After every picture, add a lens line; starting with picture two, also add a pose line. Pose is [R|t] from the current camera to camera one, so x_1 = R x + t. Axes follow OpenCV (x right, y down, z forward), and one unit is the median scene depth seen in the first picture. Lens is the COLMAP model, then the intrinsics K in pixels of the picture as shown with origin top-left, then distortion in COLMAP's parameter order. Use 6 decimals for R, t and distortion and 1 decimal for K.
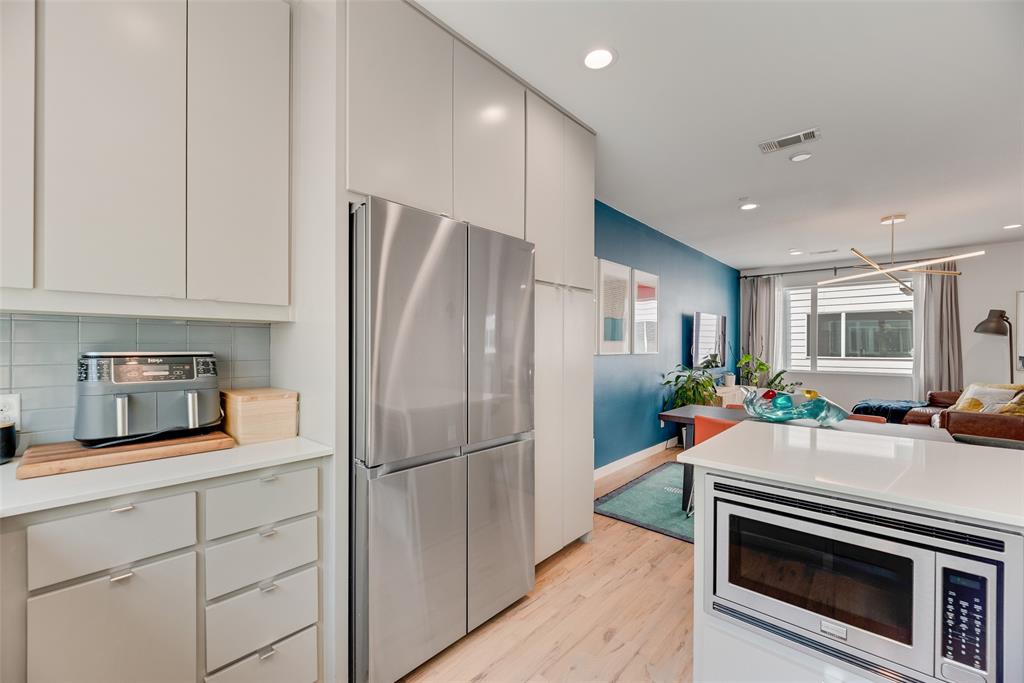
lens RADIAL K [[417.3, 0, 503.5], [0, 417.3, 345.6], [0, 0, 1]] dist [0.002310, -0.000913]
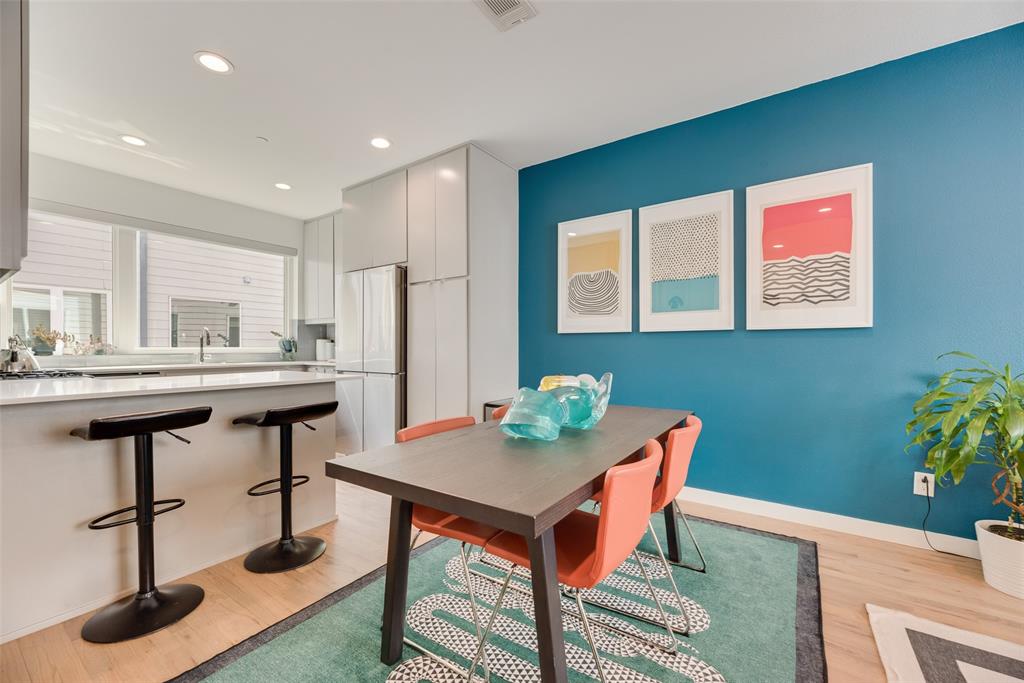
lens RADIAL K [[417.3, 0, 513.2], [0, 417.3, 349.4], [0, 0, 1]] dist [0.002310, -0.000913]
pose [[0.133883, 0.004313, -0.990988, 0.888064], [0.001452, 0.999989, 0.004549, 0.045313], [0.990996, -0.002048, 0.133875, 0.610423]]
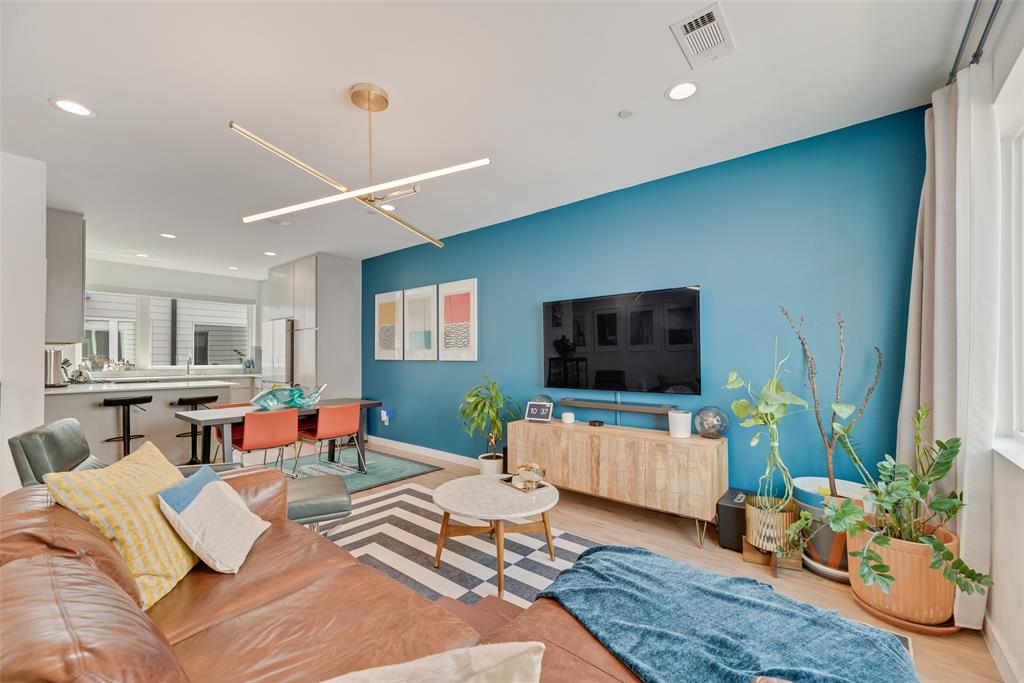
lens RADIAL K [[417.3, 0, 505.9], [0, 417.3, 354.4], [0, 0, 1]] dist [0.002310, -0.000913]
pose [[0.047301, -0.007485, -0.998853, 1.469728], [-0.000304, 0.999972, -0.007508, 0.012094], [0.998881, 0.000659, 0.047297, 1.154906]]
